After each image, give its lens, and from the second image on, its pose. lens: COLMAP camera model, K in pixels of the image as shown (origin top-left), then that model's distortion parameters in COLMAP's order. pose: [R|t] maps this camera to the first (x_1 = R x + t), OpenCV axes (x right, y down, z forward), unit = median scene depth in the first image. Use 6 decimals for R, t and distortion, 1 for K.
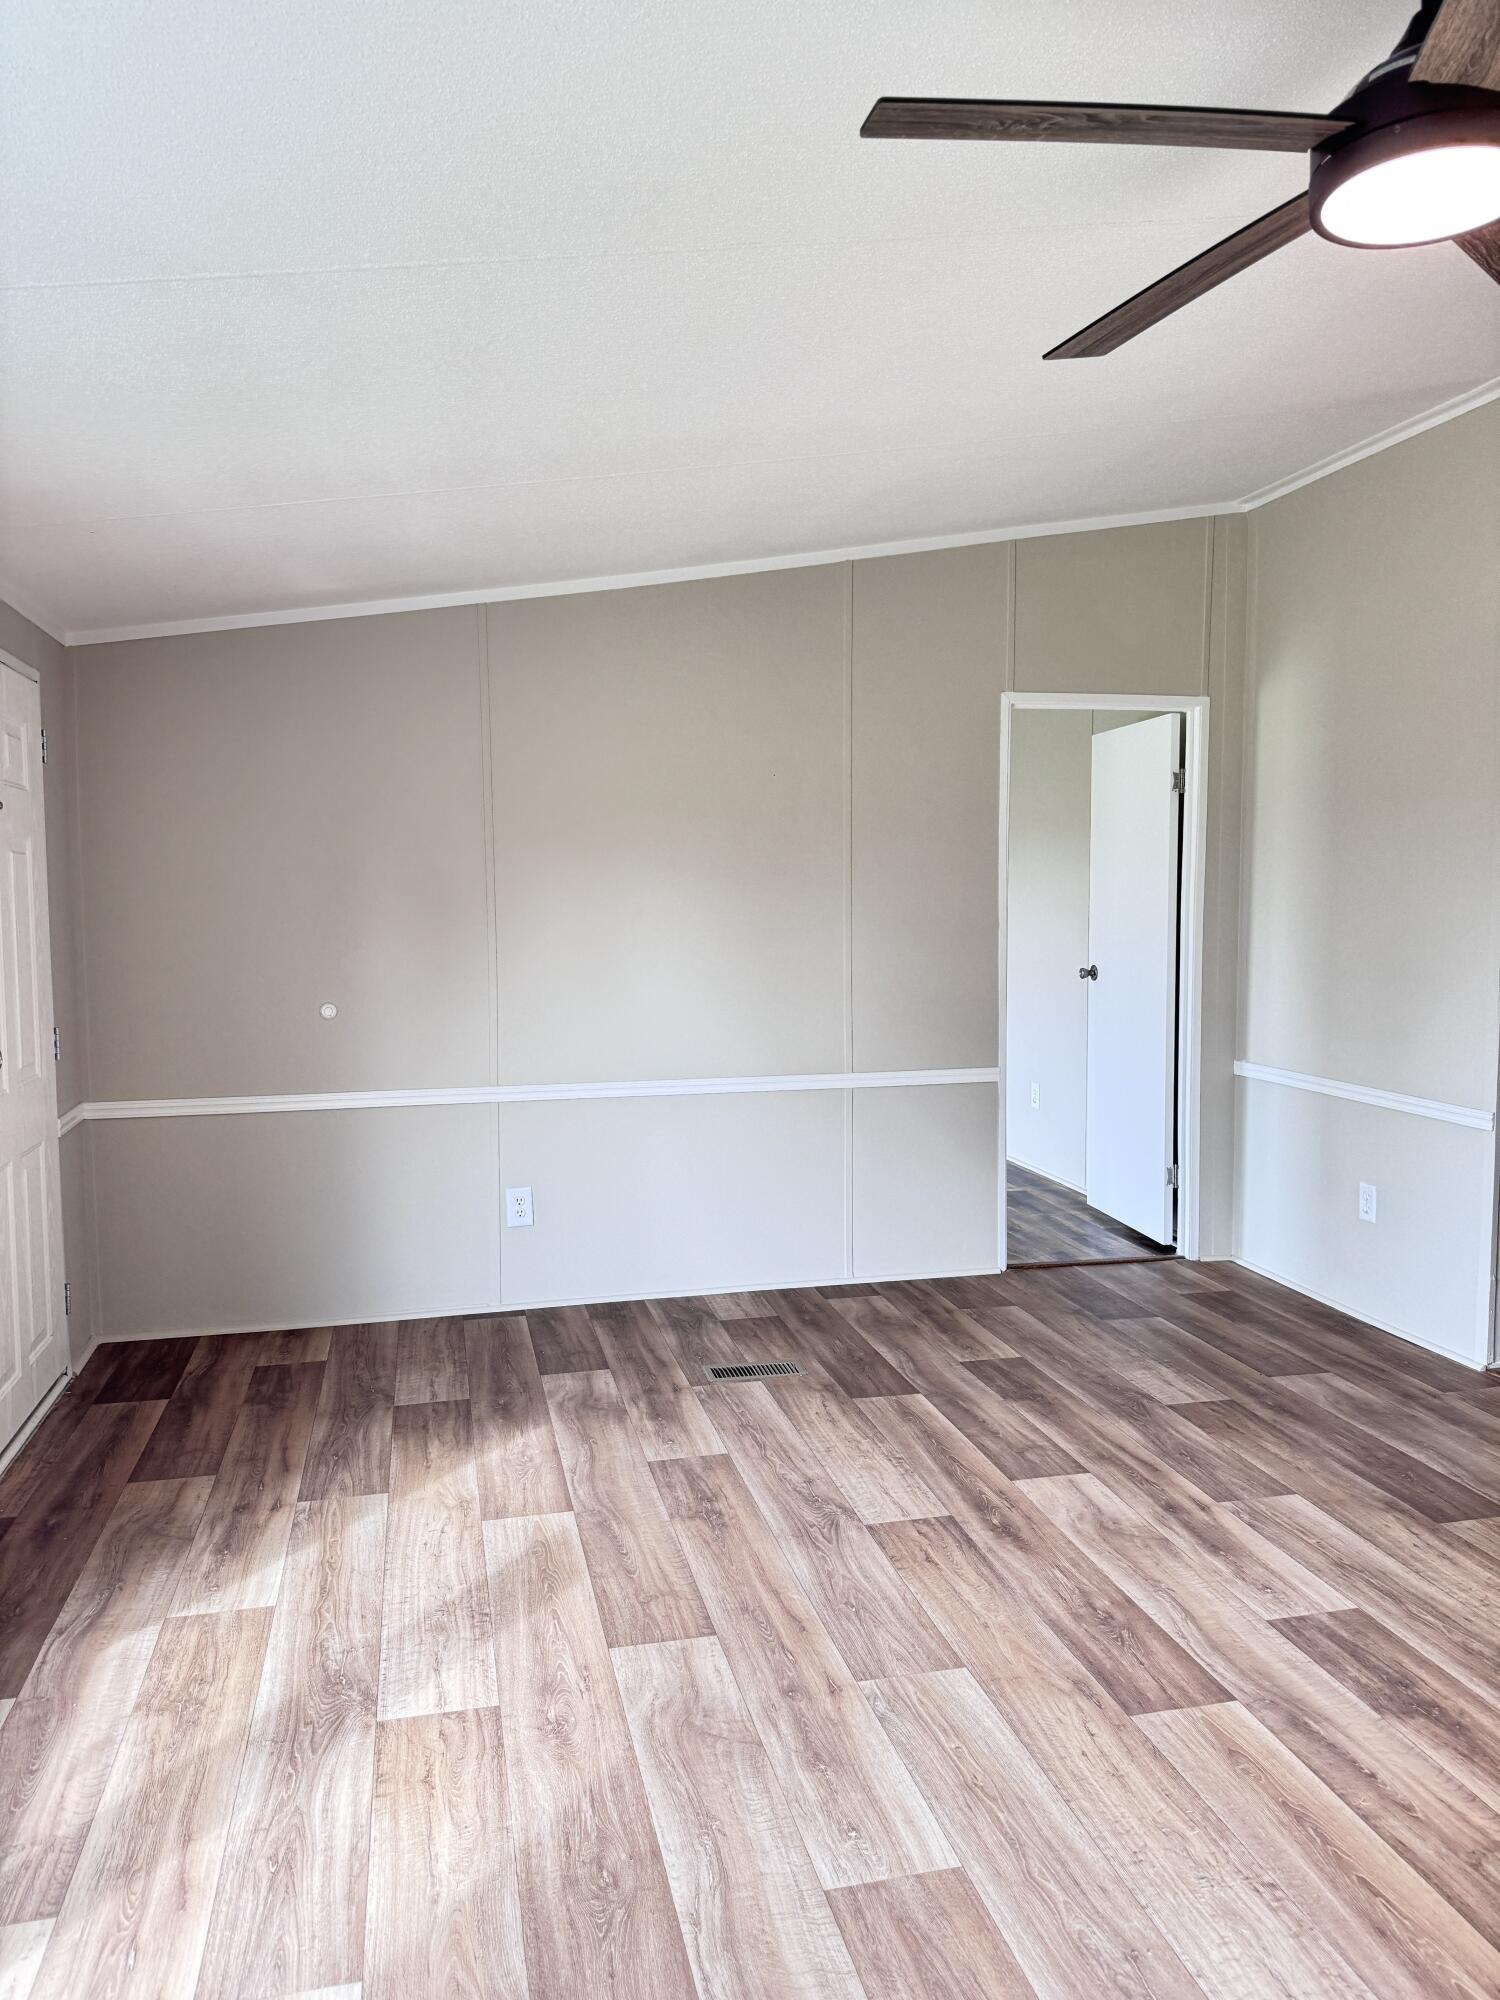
lens RADIAL K [[1393.2, 0, 750.0], [0, 1393.2, 1000.0], [0, 0, 1]] dist [0.135029, -0.225968]
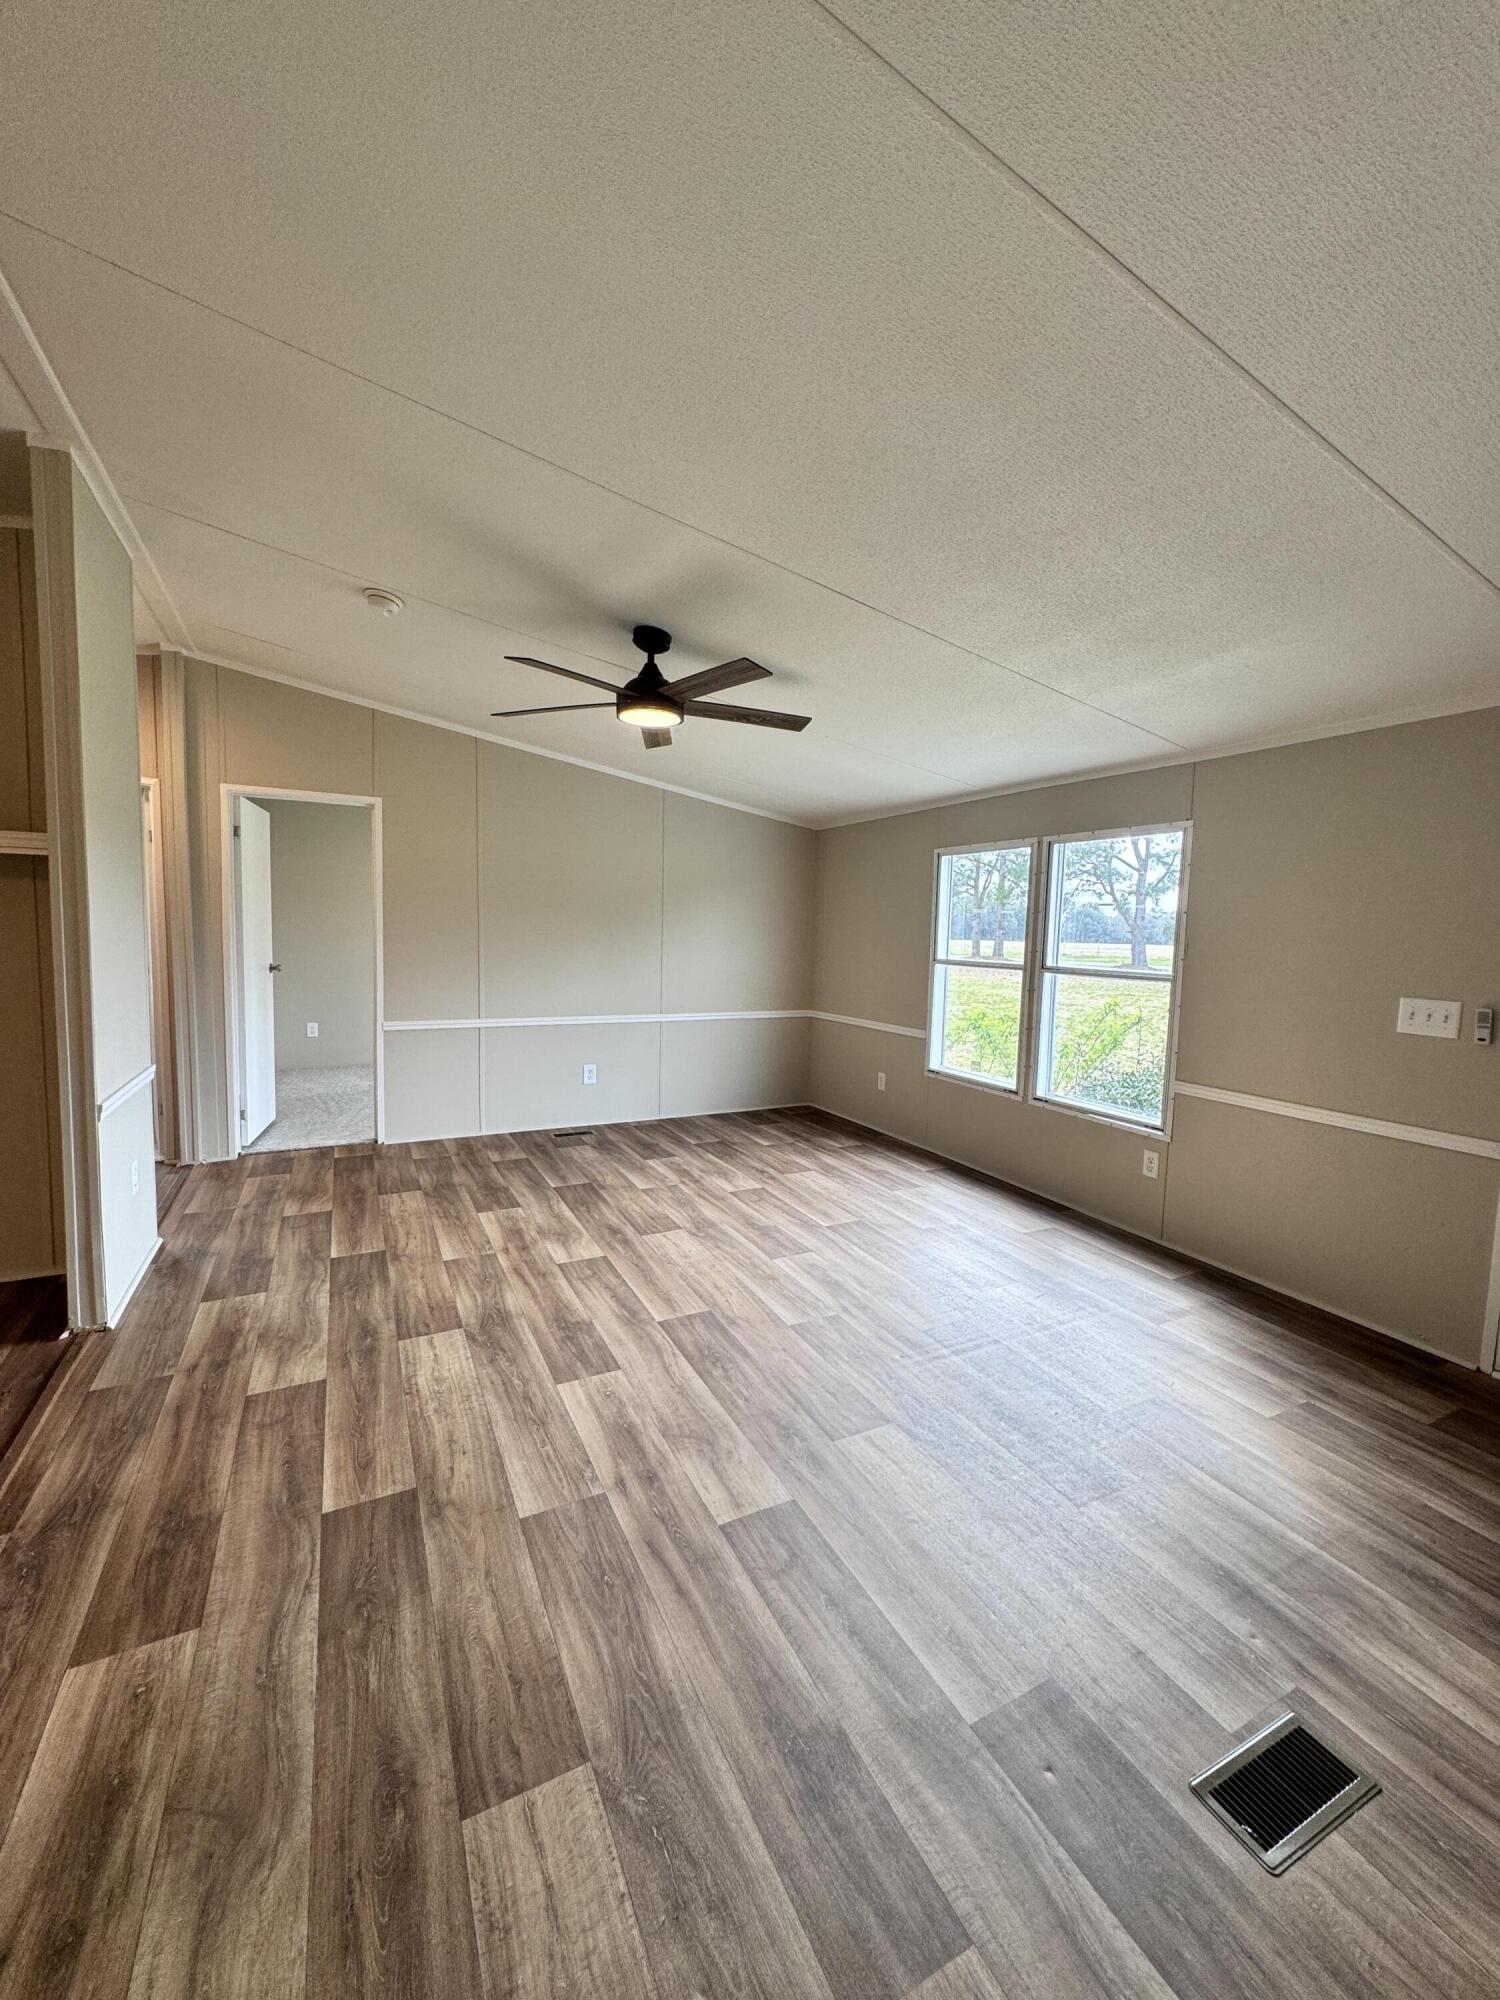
lens RADIAL K [[792.7, 0, 750.0], [0, 792.7, 1000.0], [0, 0, 1]] dist [0.013127, -0.000010]
pose [[-0.970070, 0.000794, -0.242824, 0.350606], [-0.038518, 0.986830, 0.157109, -0.106606], [0.239750, 0.161759, -0.957264, 1.466385]]
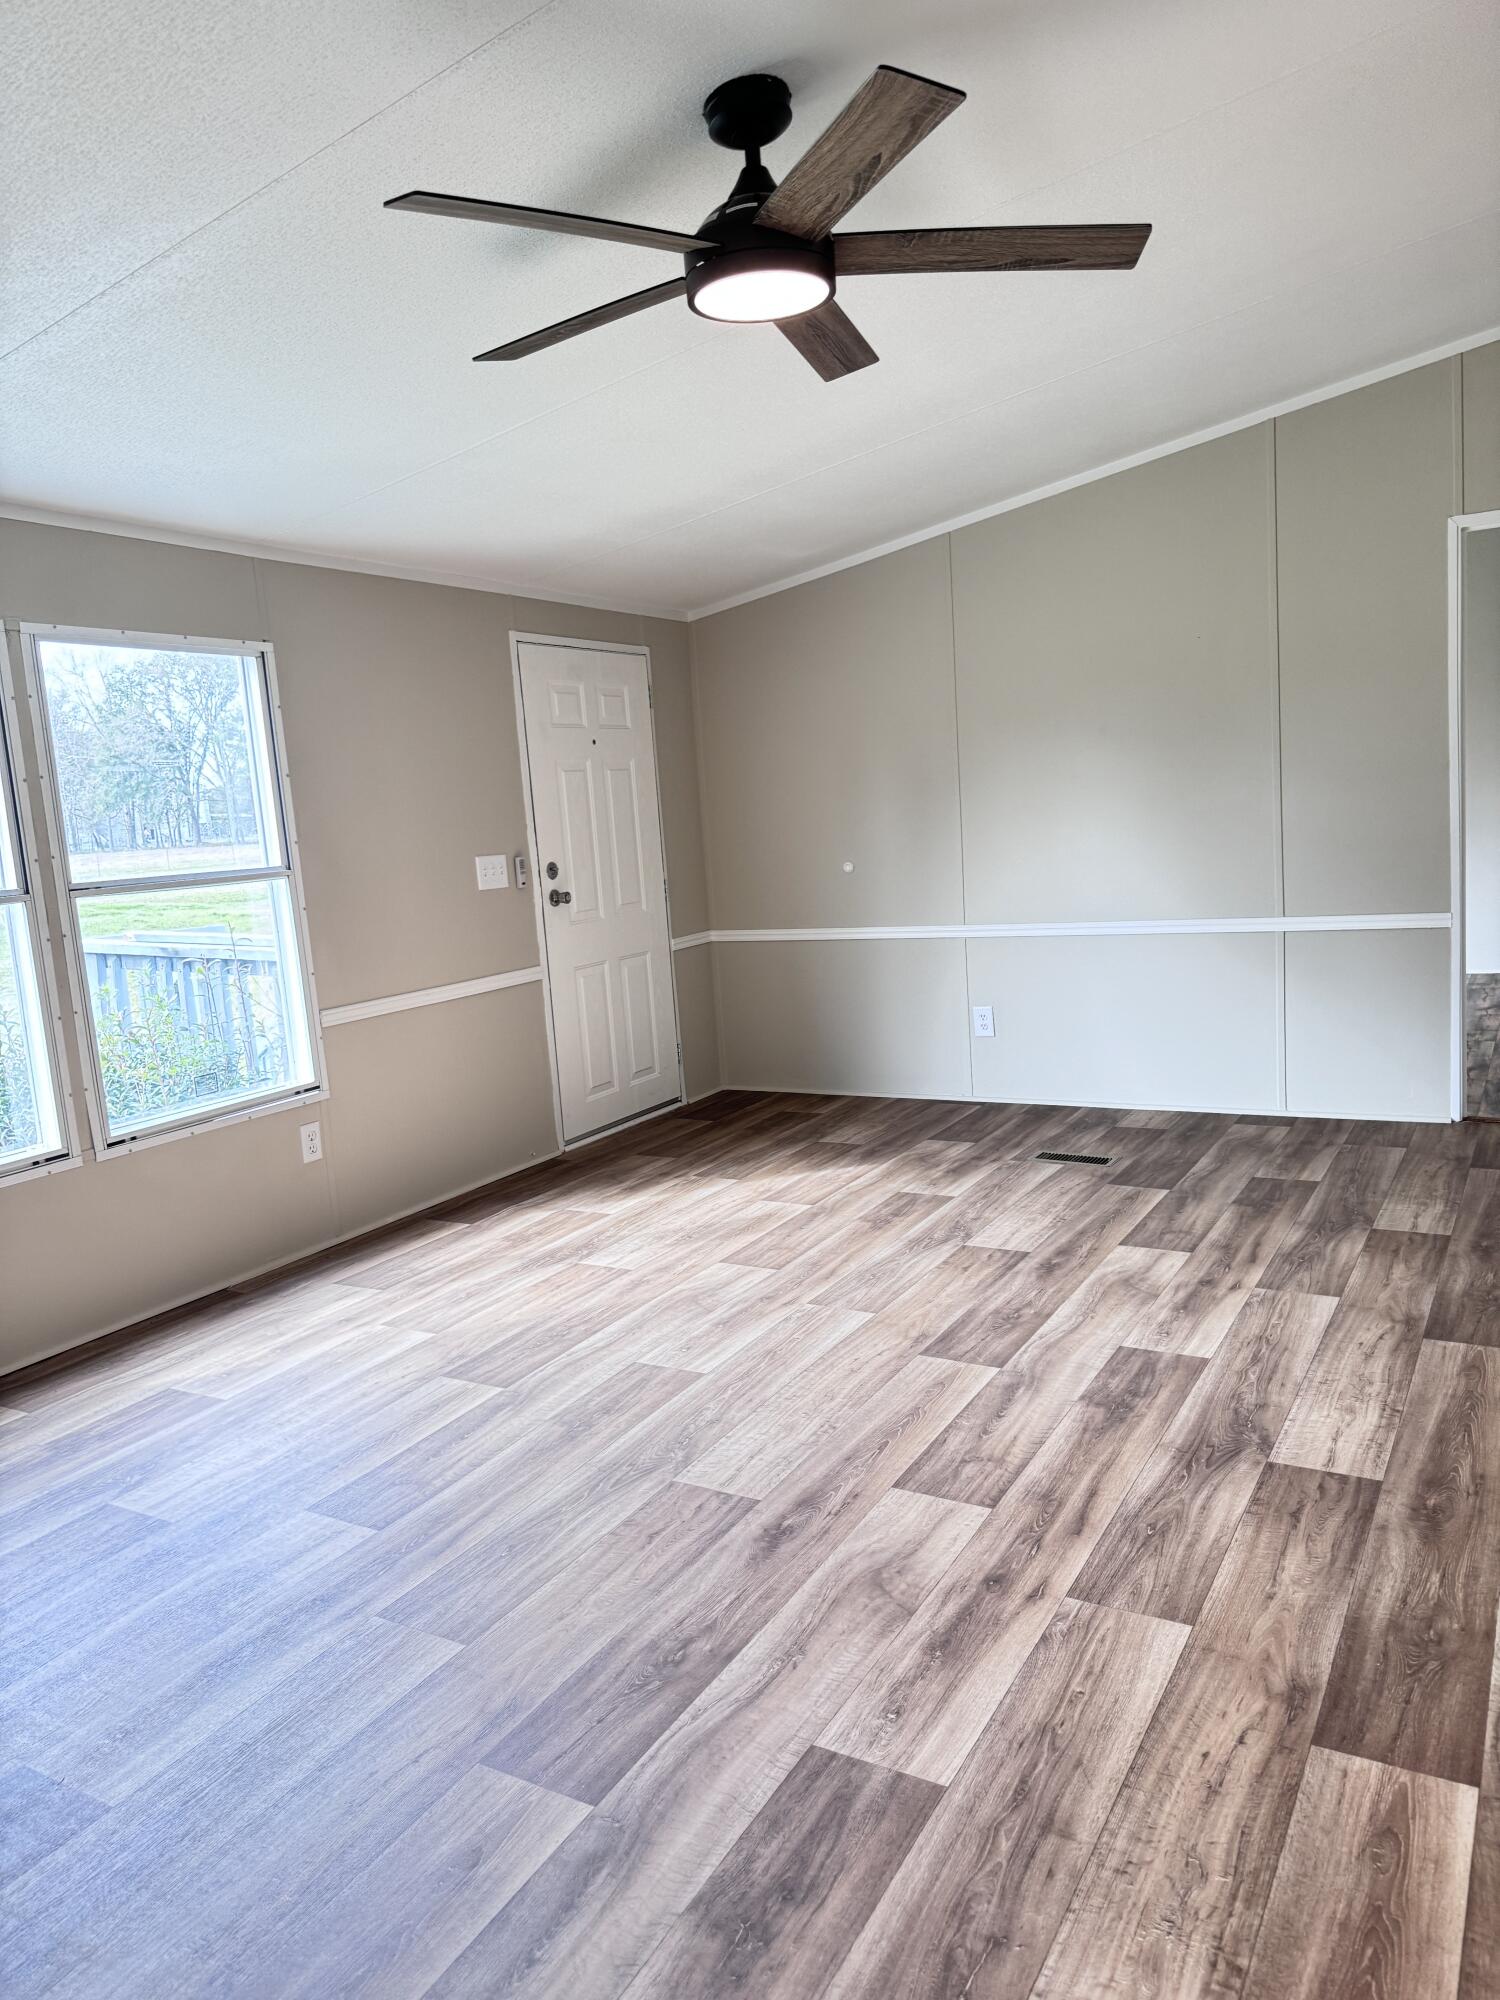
lens RADIAL K [[1393.2, 0, 750.0], [0, 1393.2, 1000.0], [0, 0, 1]] dist [0.135029, -0.225968]
pose [[0.725608, 0.049025, -0.686359, 0.759978], [0.017038, 0.995873, 0.089146, 0.018707], [0.687897, -0.076380, 0.721778, -0.066463]]
